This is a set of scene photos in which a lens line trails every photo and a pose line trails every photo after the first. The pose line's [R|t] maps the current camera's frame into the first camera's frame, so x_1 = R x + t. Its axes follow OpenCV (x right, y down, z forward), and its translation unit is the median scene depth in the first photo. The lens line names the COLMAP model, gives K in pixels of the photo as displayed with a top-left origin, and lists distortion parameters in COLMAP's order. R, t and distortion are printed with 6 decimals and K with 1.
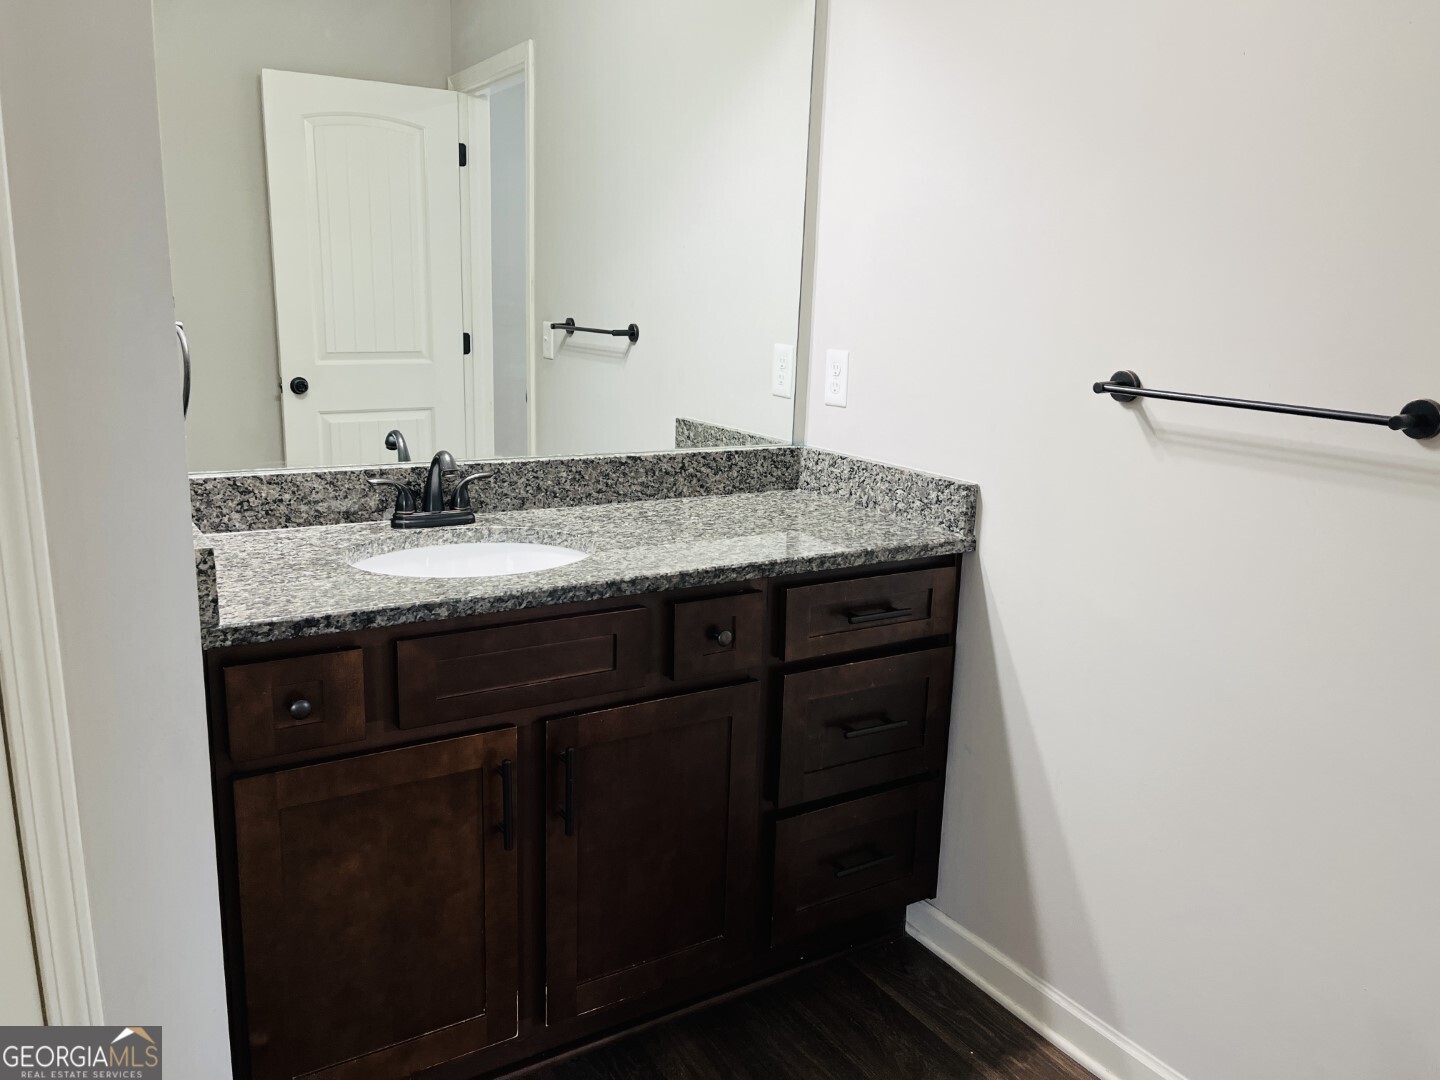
lens RADIAL K [[1096.9, 0, 708.7], [0, 1096.9, 553.9], [0, 0, 1]] dist [0.035404, -0.013838]
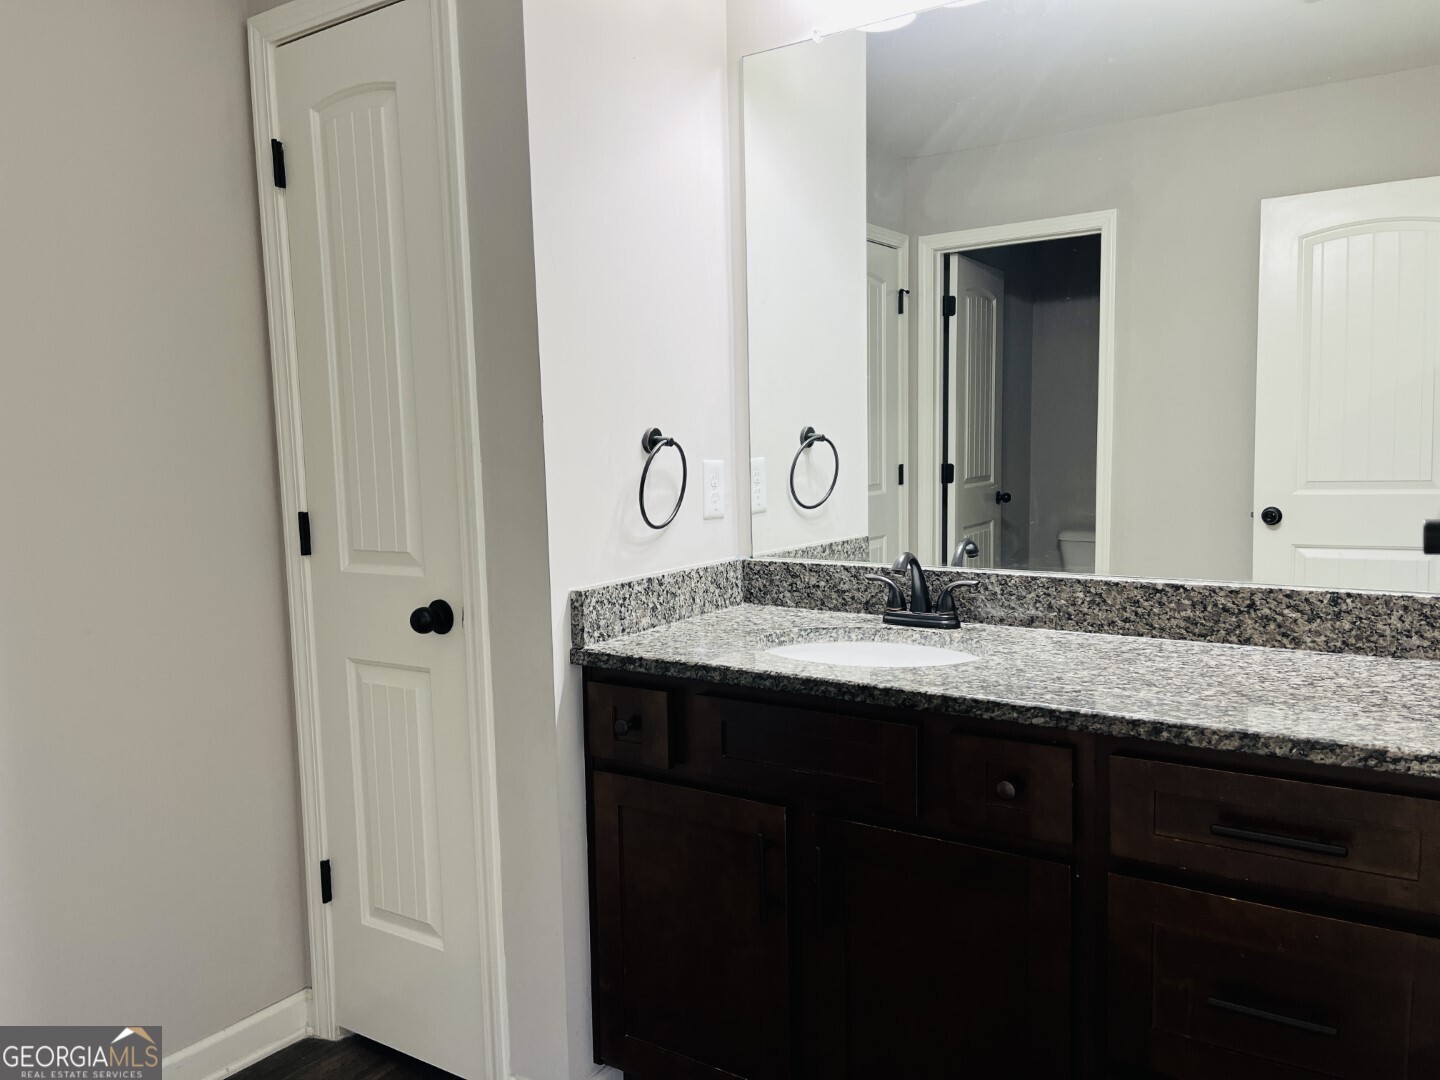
lens RADIAL K [[1096.9, 0, 708.3], [0, 1096.9, 530.7], [0, 0, 1]] dist [0.035404, -0.013838]
pose [[0.389536, 0.034276, -0.920373, 0.605729], [-0.176468, 0.983570, -0.038058, -0.038693], [0.903947, 0.177242, 0.389185, 0.394843]]
